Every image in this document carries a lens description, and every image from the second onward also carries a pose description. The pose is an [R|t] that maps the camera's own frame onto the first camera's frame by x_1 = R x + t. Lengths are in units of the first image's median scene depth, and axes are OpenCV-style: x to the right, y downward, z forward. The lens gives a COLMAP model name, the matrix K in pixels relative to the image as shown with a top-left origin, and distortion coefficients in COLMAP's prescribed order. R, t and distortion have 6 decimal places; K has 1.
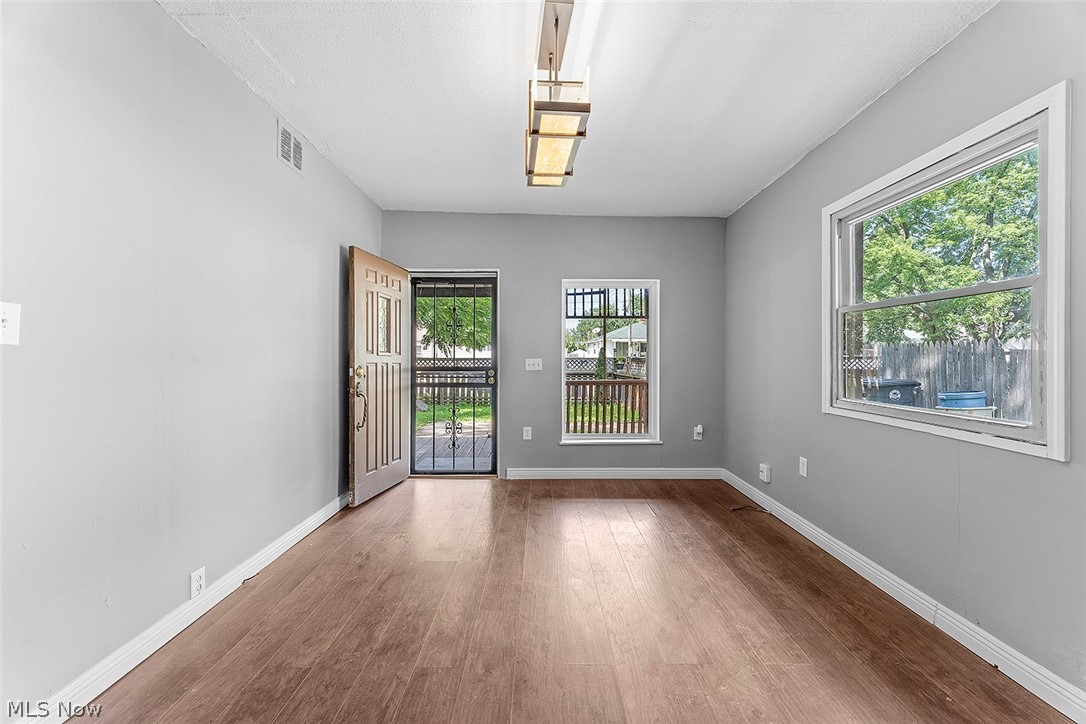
lens RADIAL K [[436.9, 0, 550.1], [0, 436.9, 360.6], [0, 0, 1]] dist [0.004157, -0.000381]
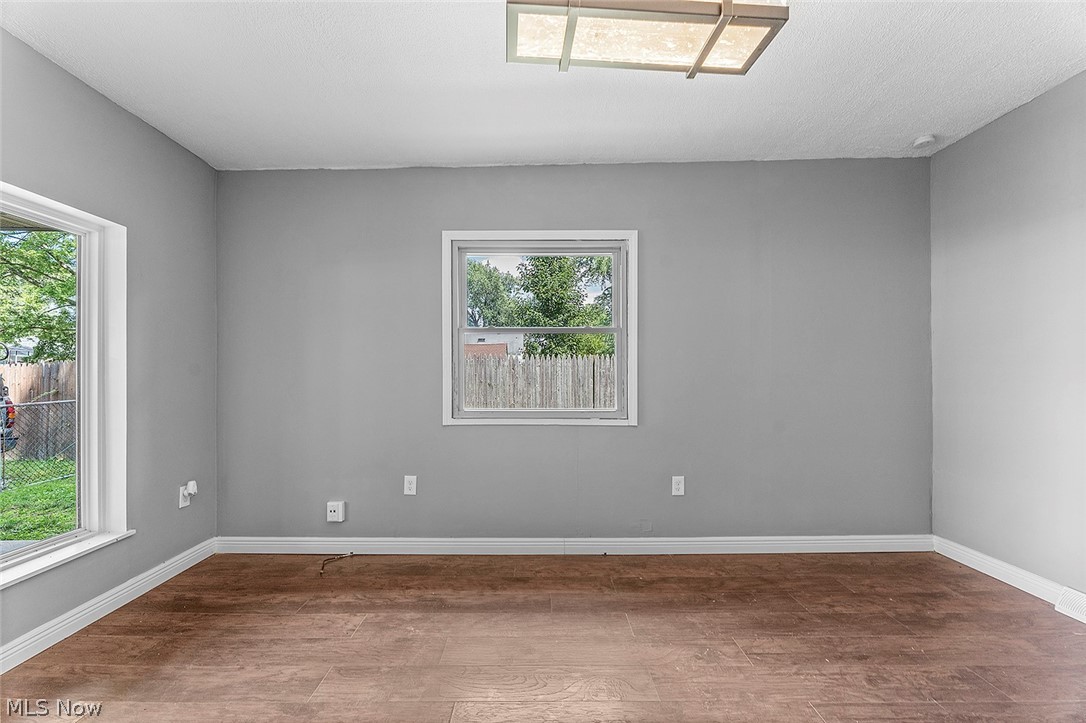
lens RADIAL K [[436.9, 0, 513.6], [0, 436.9, 373.0], [0, 0, 1]] dist [0.004157, -0.000381]
pose [[0.022700, 0.001454, 0.999741, -0.511990], [0.011268, 0.999935, -0.001710, -0.002784], [-0.999679, 0.011304, 0.022682, 0.978238]]
